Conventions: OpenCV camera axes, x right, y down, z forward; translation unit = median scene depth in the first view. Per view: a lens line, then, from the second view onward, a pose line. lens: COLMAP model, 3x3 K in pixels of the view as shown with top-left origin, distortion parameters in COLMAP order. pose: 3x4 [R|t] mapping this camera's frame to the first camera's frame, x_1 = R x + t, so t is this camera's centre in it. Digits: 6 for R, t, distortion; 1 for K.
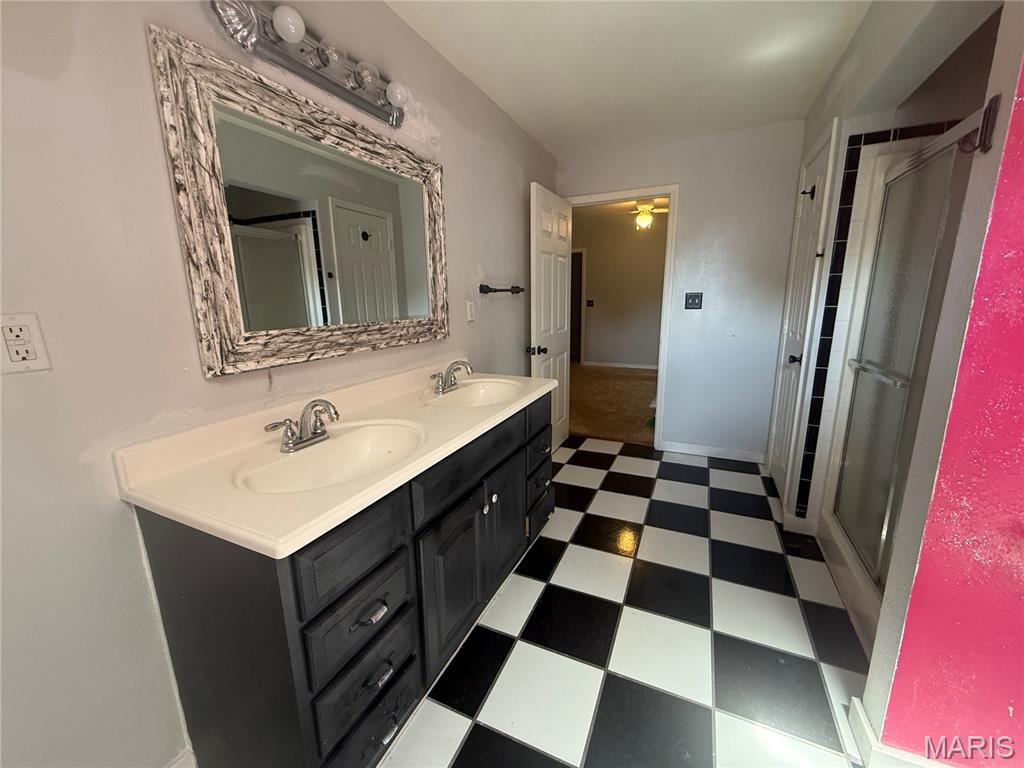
lens RADIAL K [[407.3, 0, 512.0], [0, 407.3, 384.0], [0, 0, 1]] dist [-0.007463, 0.000409]
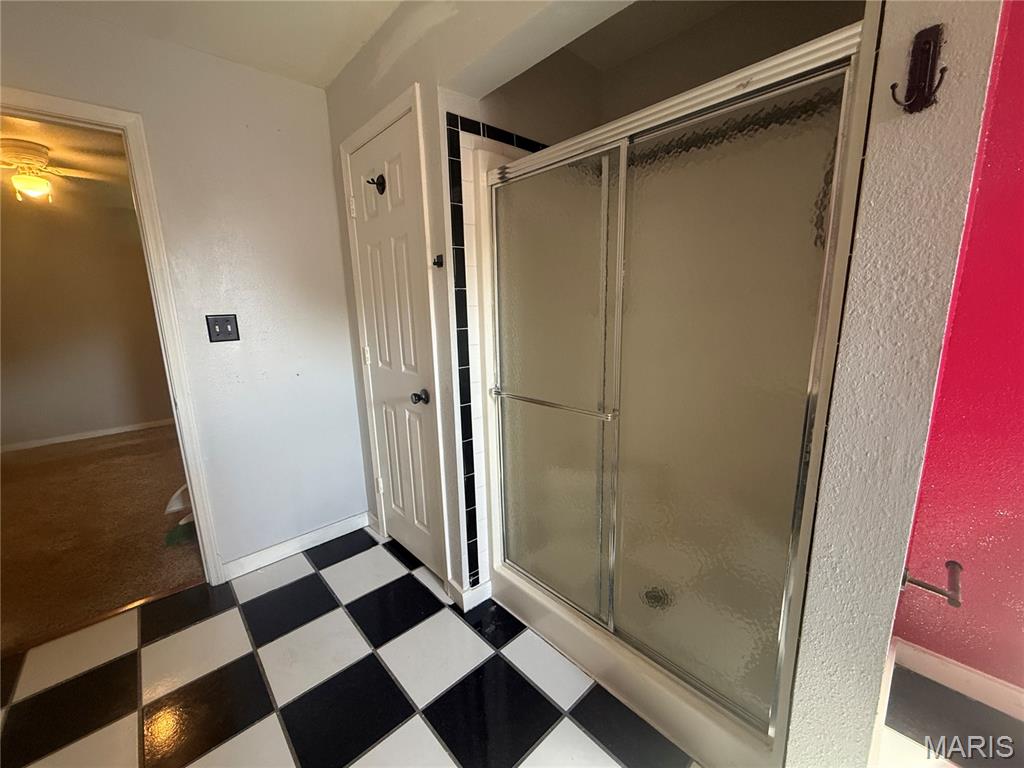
lens RADIAL K [[407.3, 0, 512.0], [0, 407.3, 384.0], [0, 0, 1]] dist [-0.007463, 0.000409]
pose [[0.380602, -0.165540, 0.909801, 0.059594], [0.215072, 0.972714, 0.087015, -0.103715], [-0.899381, 0.162554, 0.405820, 0.474623]]
